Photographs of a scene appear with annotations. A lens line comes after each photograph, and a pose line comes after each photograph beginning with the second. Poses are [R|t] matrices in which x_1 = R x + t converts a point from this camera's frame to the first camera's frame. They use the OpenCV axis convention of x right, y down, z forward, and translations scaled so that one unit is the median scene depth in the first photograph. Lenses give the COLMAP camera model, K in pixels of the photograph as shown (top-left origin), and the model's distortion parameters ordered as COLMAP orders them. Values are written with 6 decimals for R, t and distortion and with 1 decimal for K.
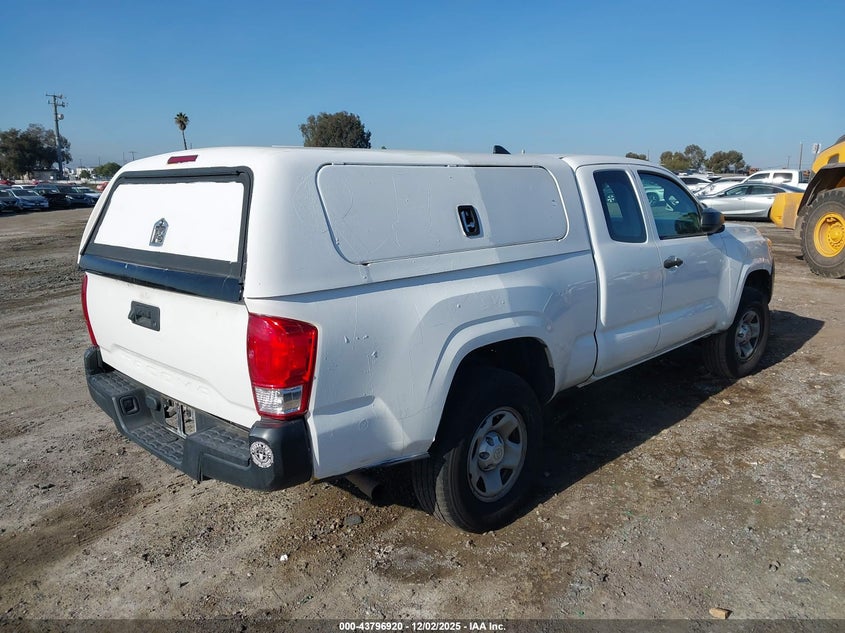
lens RADIAL K [[669.5, 0, 425.2], [0, 669.5, 319.7], [0, 0, 1]] dist [0.017055, -0.001896]
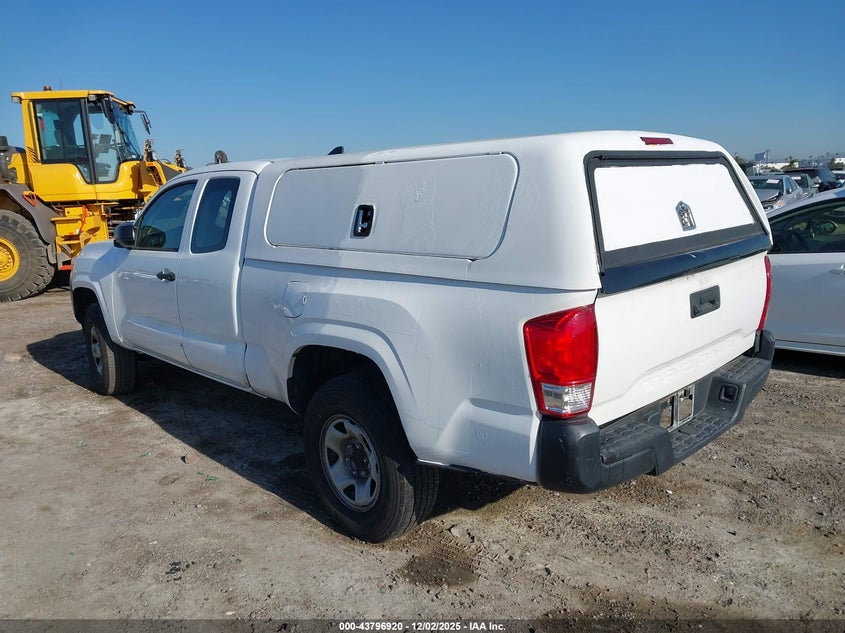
lens RADIAL K [[669.5, 0, 426.3], [0, 669.5, 316.5], [0, 0, 1]] dist [0.017055, -0.001896]
pose [[0.013038, -0.185890, 0.982484, -1.277260], [0.237521, 0.955020, 0.177542, -0.233542], [-0.971295, 0.231046, 0.056604, 1.246344]]
